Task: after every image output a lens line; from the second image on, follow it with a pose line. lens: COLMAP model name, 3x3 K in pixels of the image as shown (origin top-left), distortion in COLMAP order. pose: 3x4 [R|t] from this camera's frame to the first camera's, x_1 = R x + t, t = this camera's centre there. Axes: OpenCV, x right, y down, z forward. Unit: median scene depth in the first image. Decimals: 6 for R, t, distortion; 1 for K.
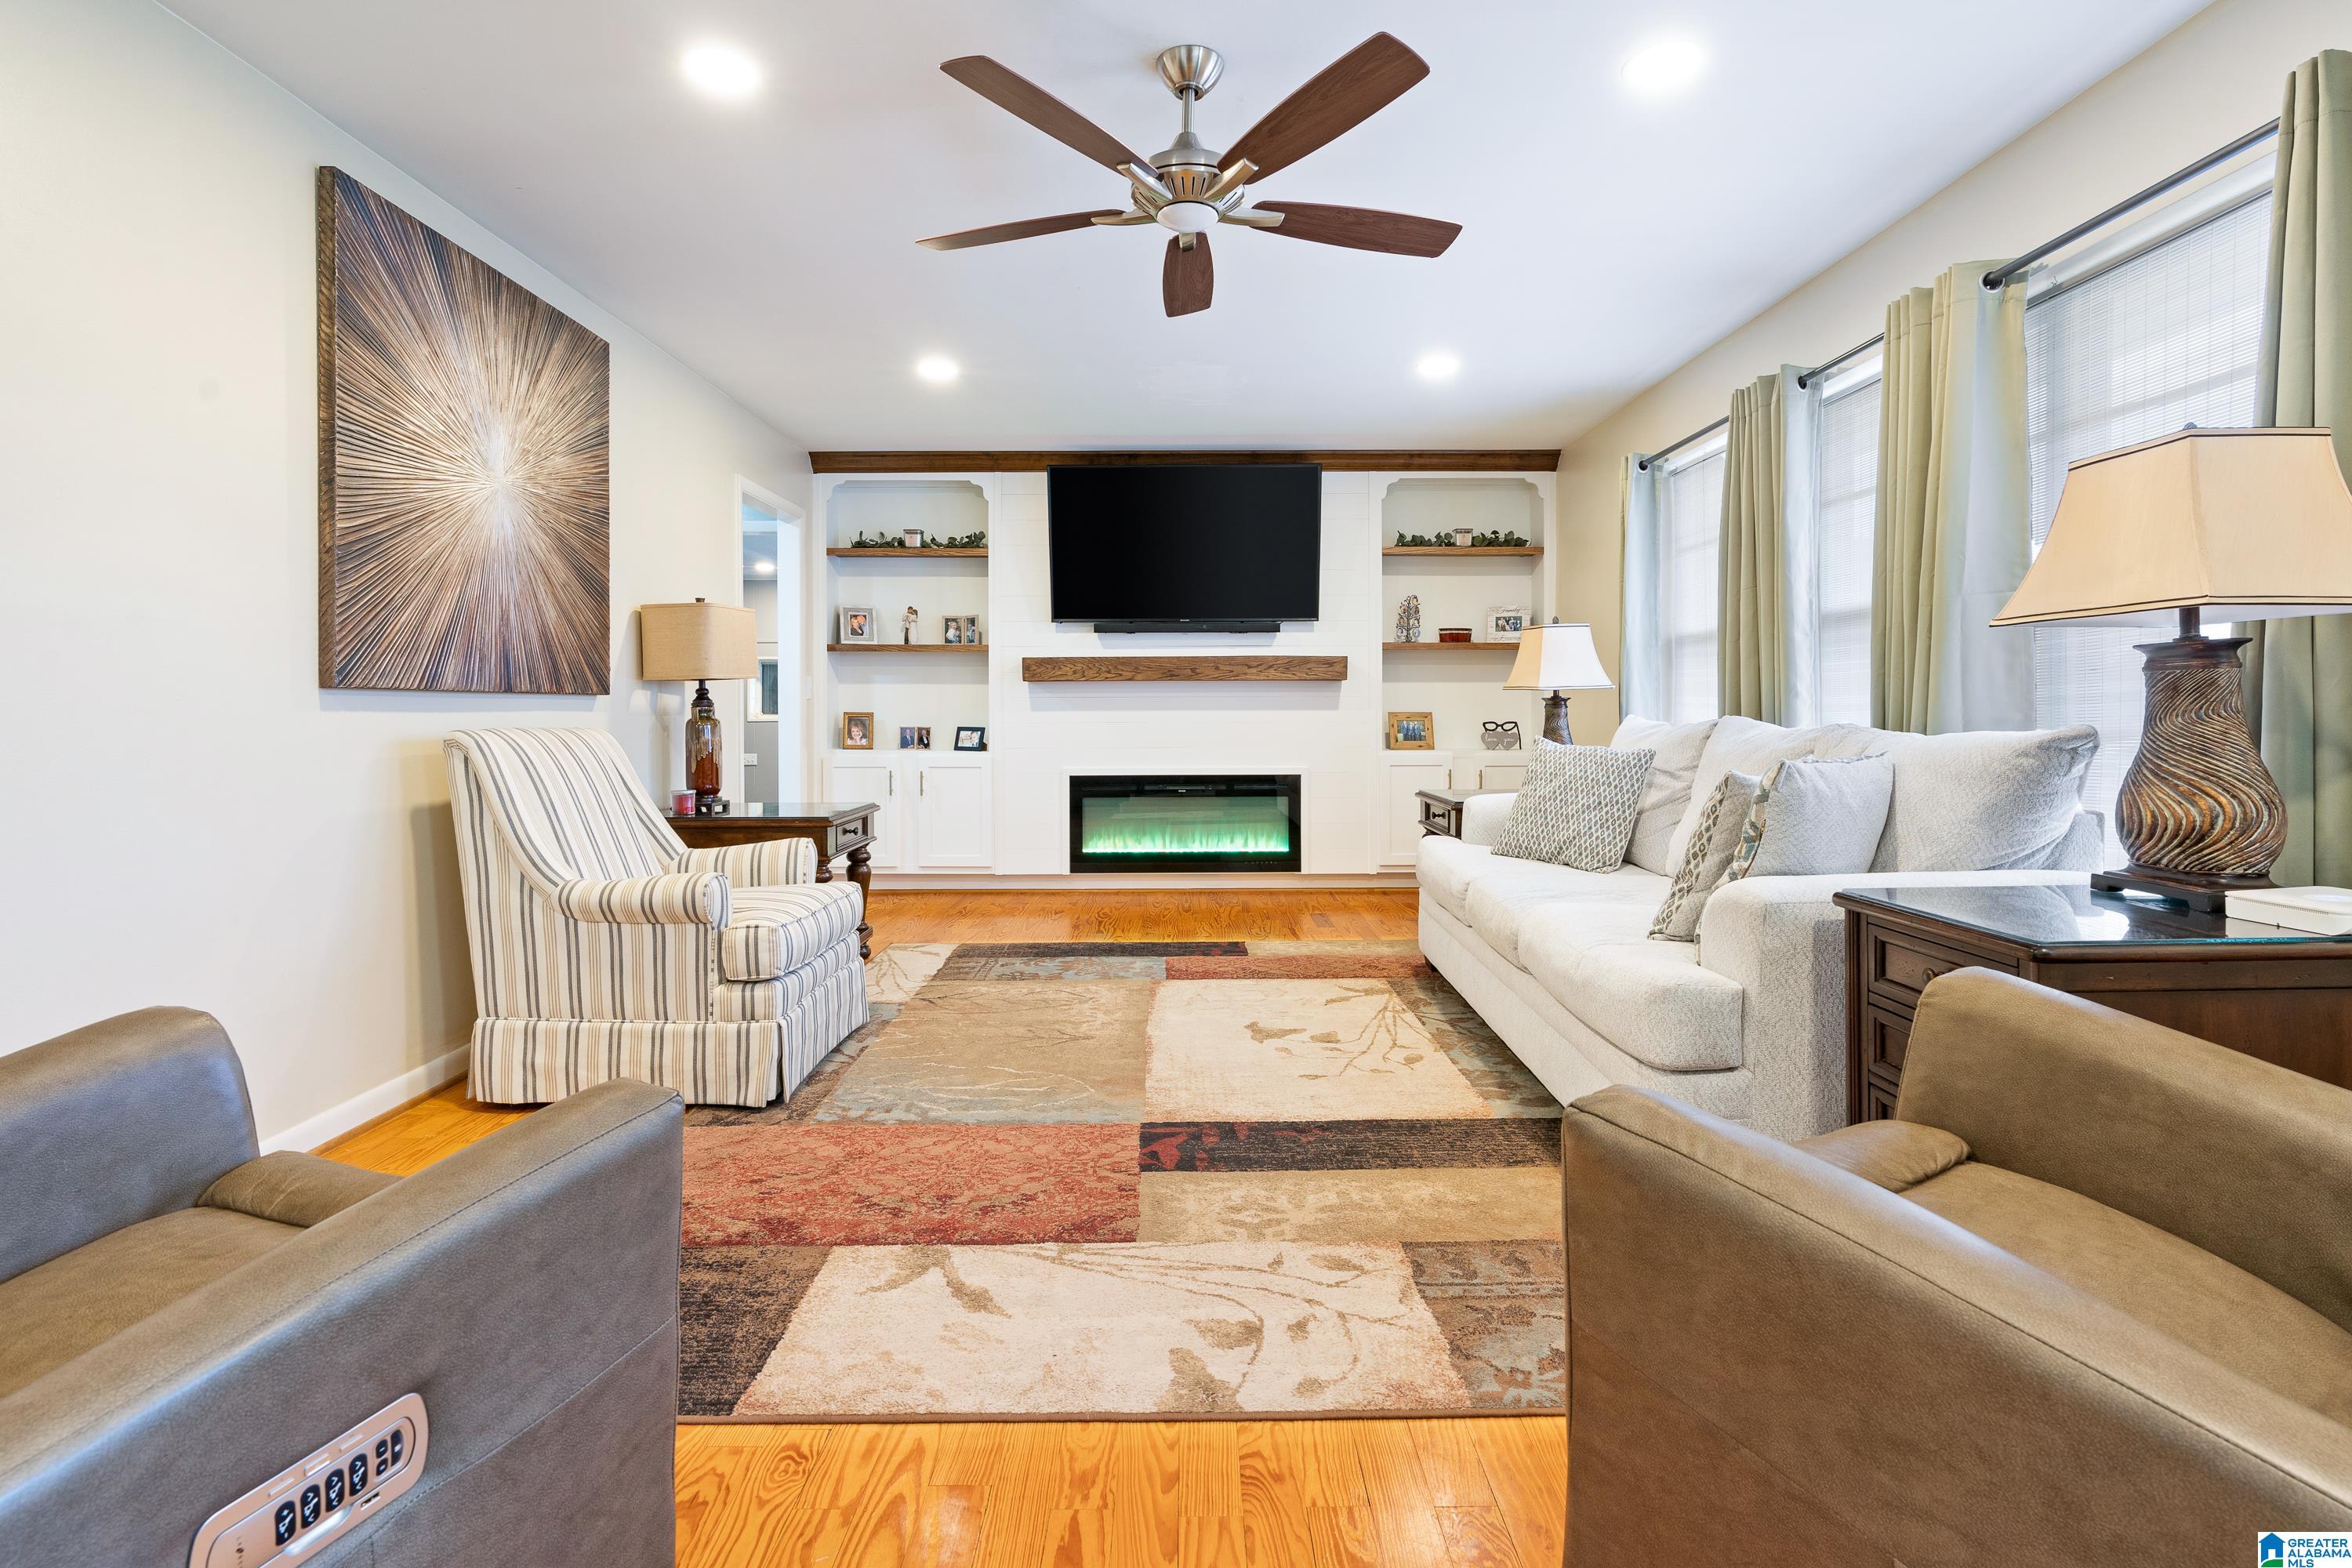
lens RADIAL K [[1086.3, 0, 1176.9], [0, 1086.3, 729.1], [0, 0, 1]] dist [-0.002734, 0.000013]
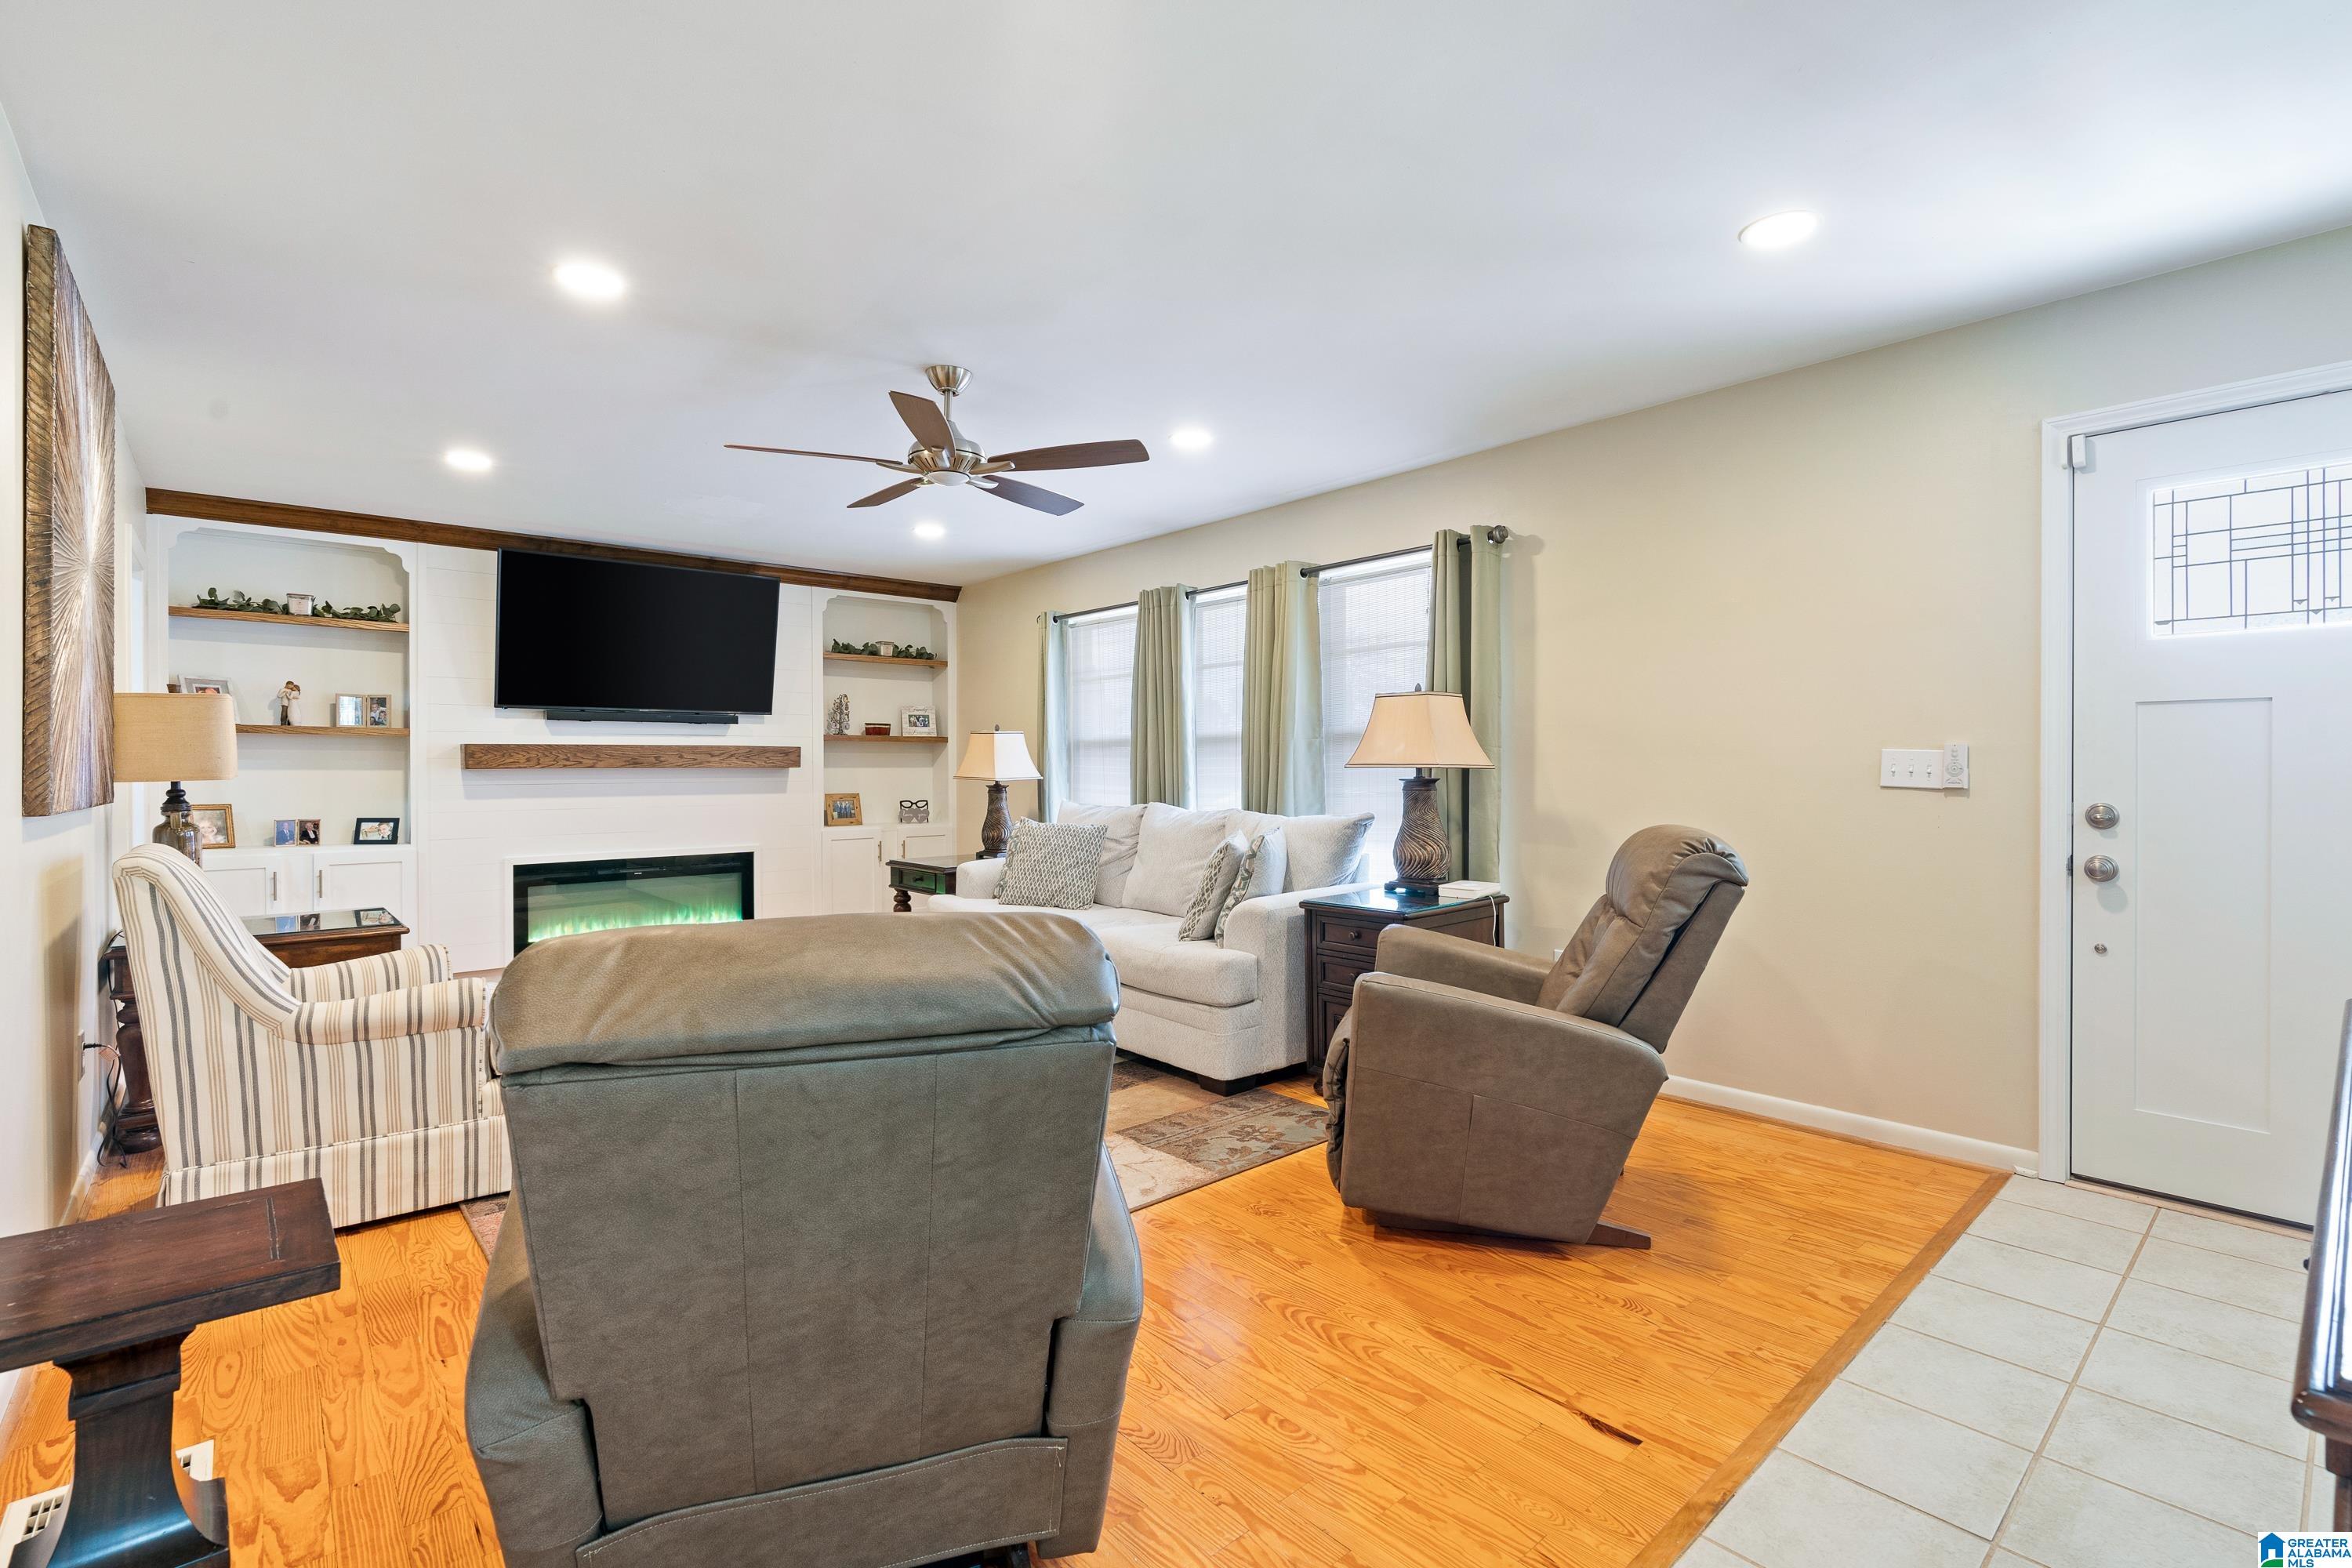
lens RADIAL K [[1065.3, 0, 1184.4], [0, 1065.3, 780.2], [0, 0, 1]] dist [-0.003282, 0.000299]
pose [[0.751795, -0.006826, 0.659361, -0.450474], [0.012479, 0.999915, -0.003876, -0.036091], [-0.659278, 0.011142, 0.751816, -0.179049]]
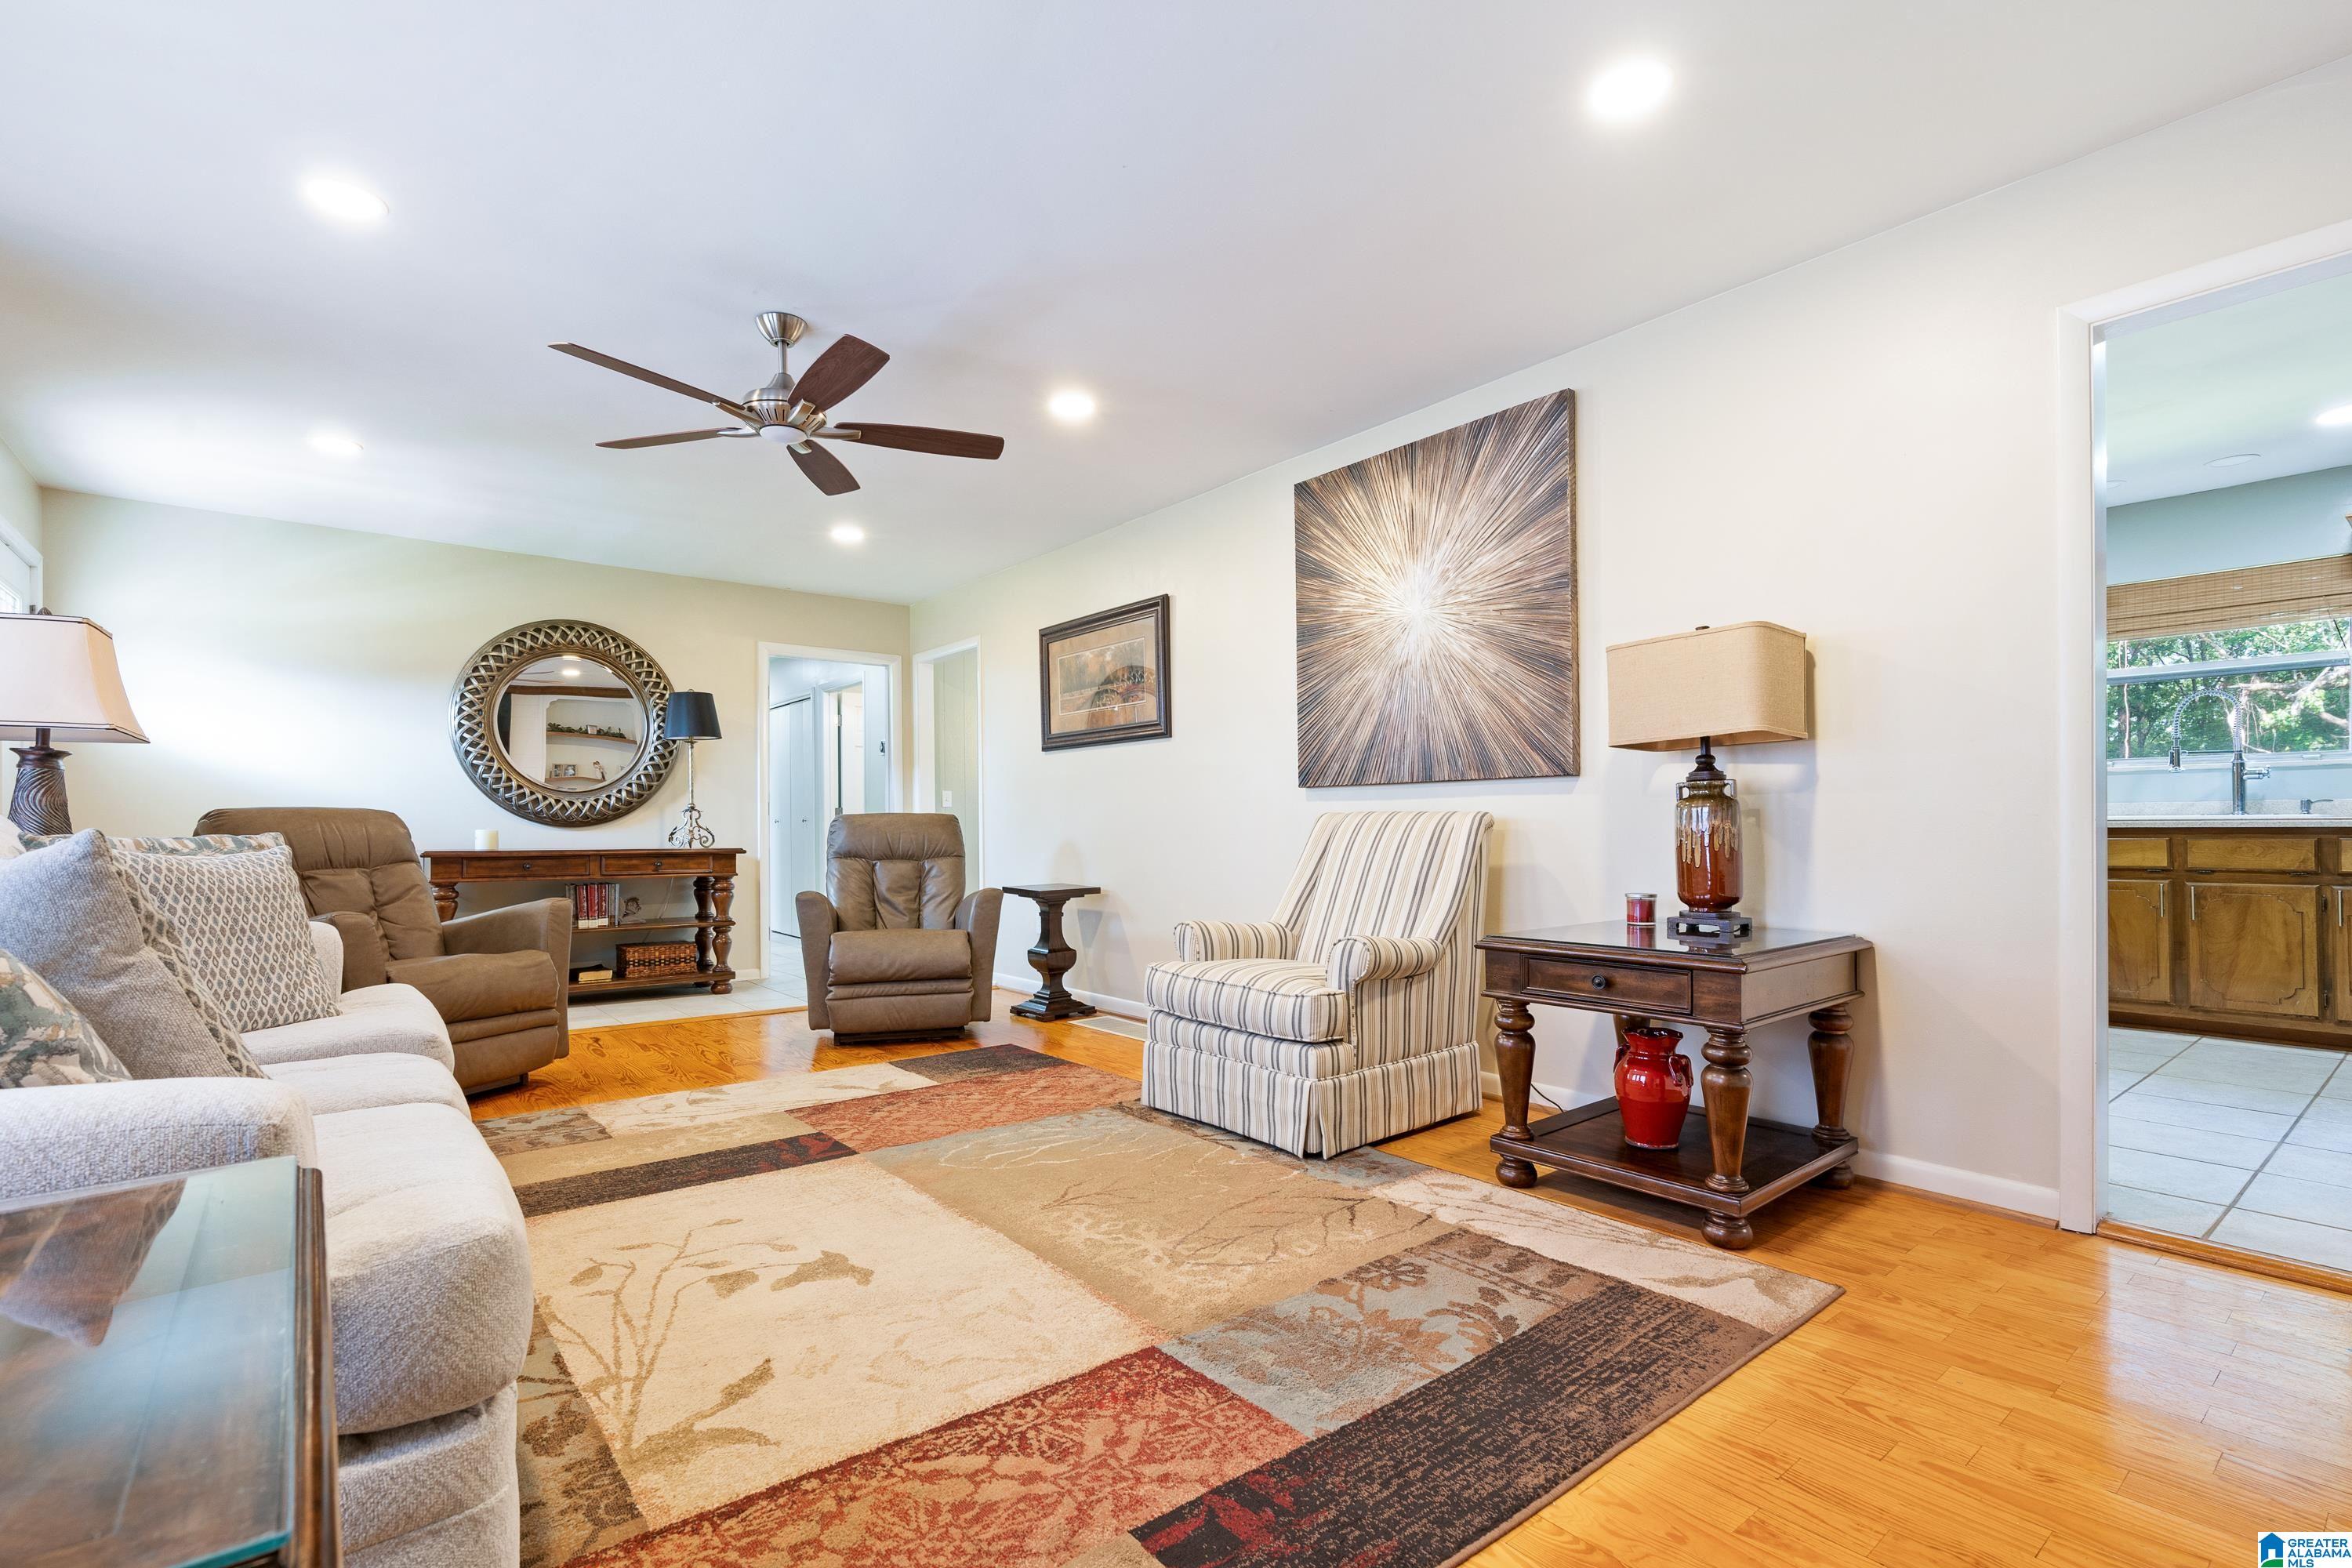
lens RADIAL K [[1088.7, 0, 1171.4], [0, 1088.7, 819.6], [0, 0, 1]] dist [-0.000451, 0.000068]
pose [[-0.784004, 0.000366, -0.620756, 0.309987], [-0.003553, 0.999981, 0.005076, 0.002245], [0.620746, 0.006185, -0.783988, 1.542512]]
